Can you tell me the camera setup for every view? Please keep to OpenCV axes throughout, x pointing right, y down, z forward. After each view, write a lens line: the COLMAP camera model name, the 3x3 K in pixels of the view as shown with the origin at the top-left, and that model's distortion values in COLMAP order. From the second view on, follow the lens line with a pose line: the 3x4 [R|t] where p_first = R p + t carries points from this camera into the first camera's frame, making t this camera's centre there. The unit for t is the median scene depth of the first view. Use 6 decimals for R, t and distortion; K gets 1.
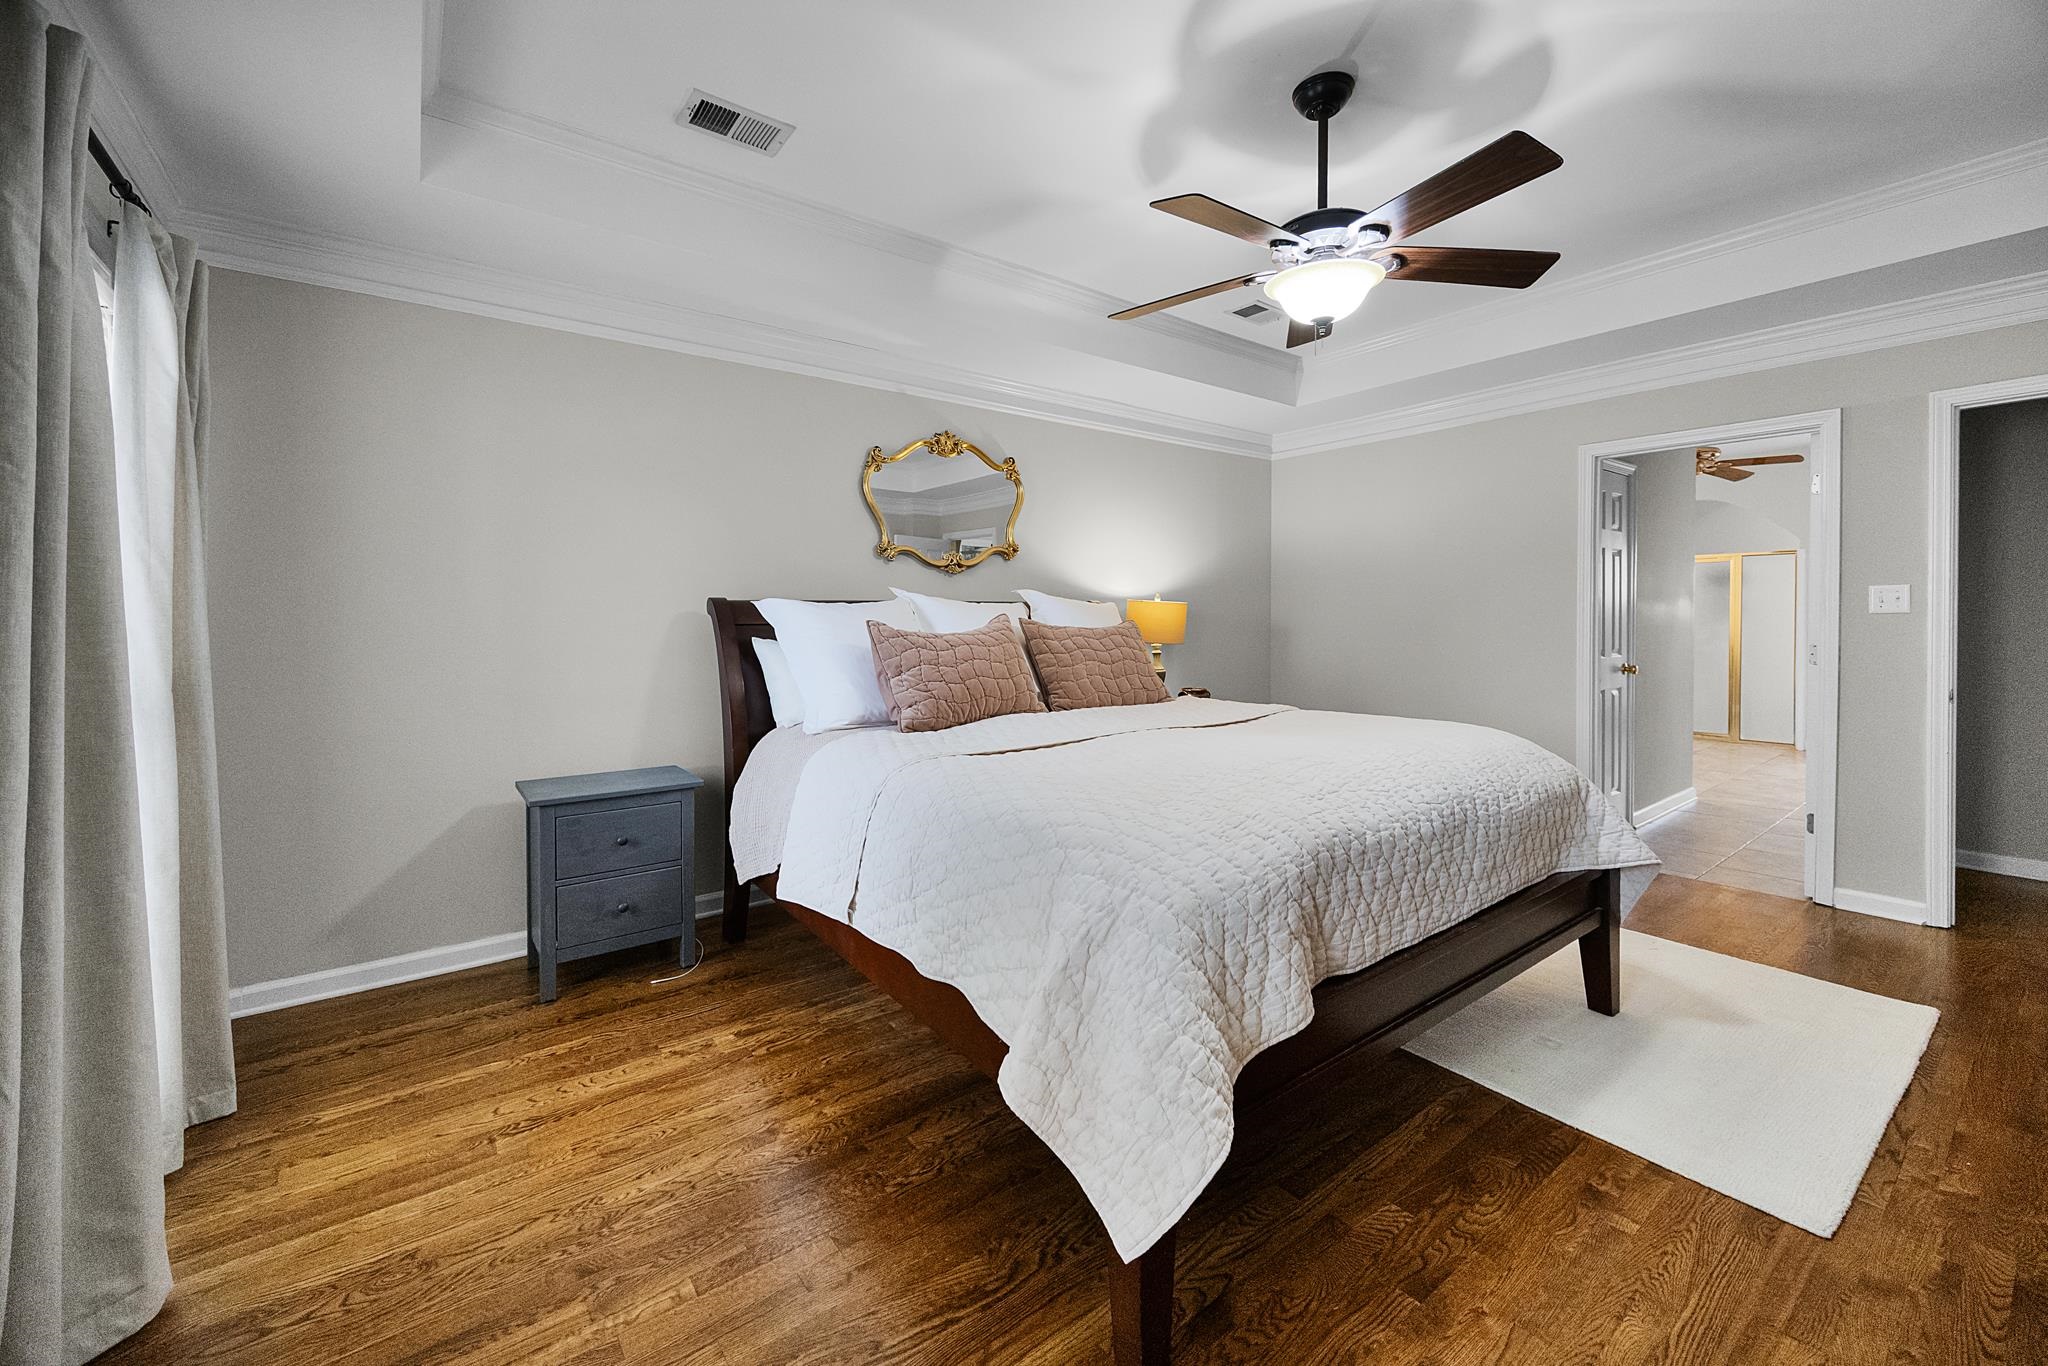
lens RADIAL K [[818.6, 0, 1016.5], [0, 818.6, 628.6], [0, 0, 1]] dist [-0.001848, -0.000174]
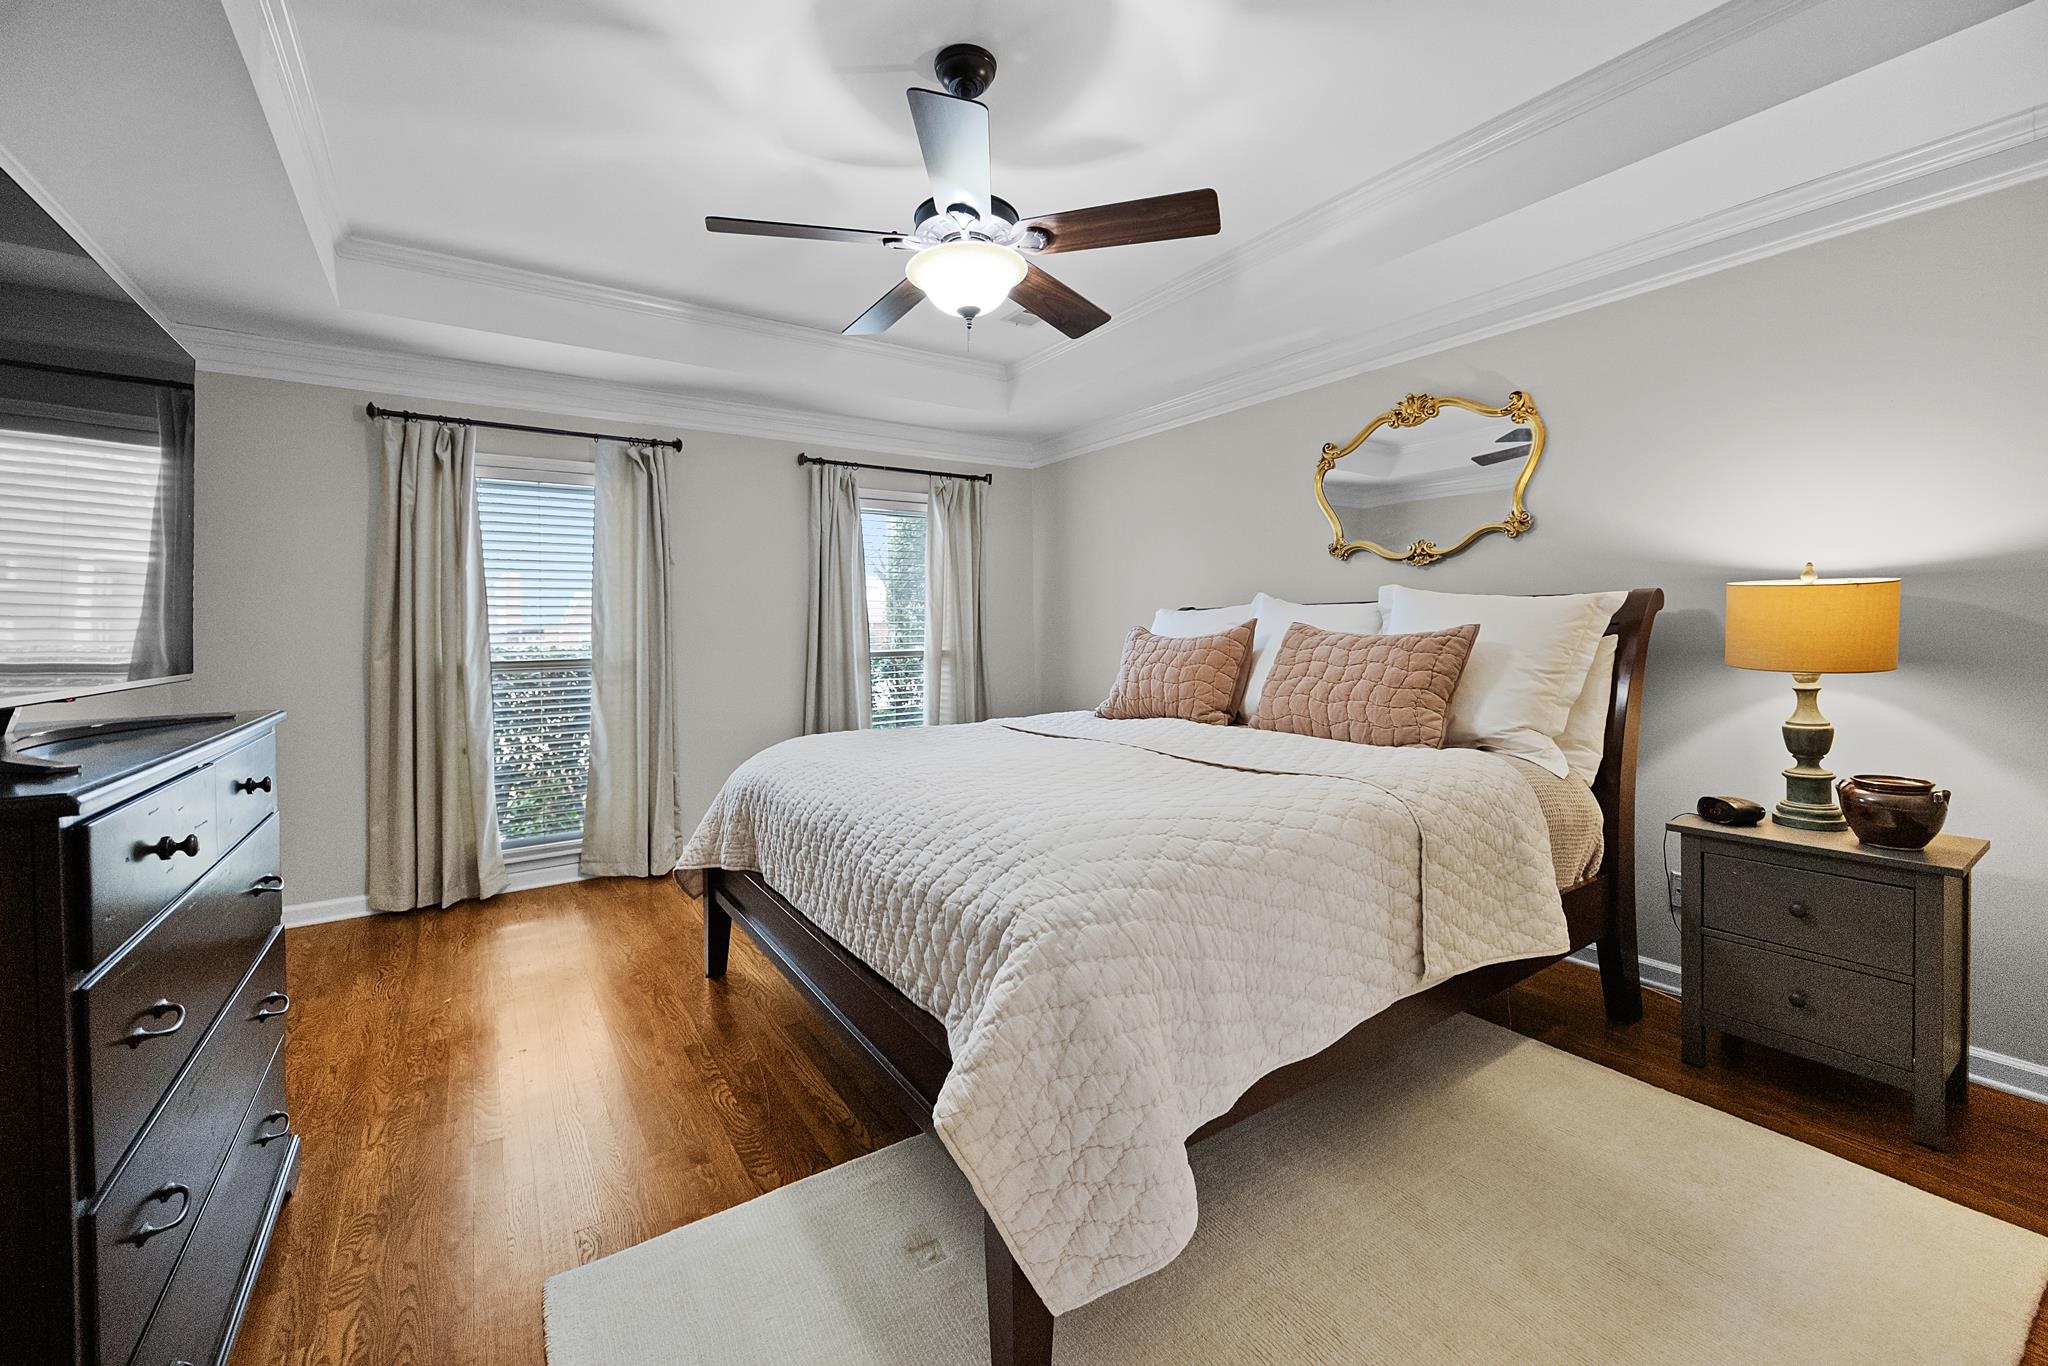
lens RADIAL K [[818.6, 0, 1016.5], [0, 818.6, 628.6], [0, 0, 1]] dist [-0.001848, -0.000174]
pose [[-0.056866, 0.000554, -0.998382, 0.799653], [-0.000835, 0.999999, 0.000602, -0.002823], [0.998381, 0.000868, -0.056865, 0.673551]]
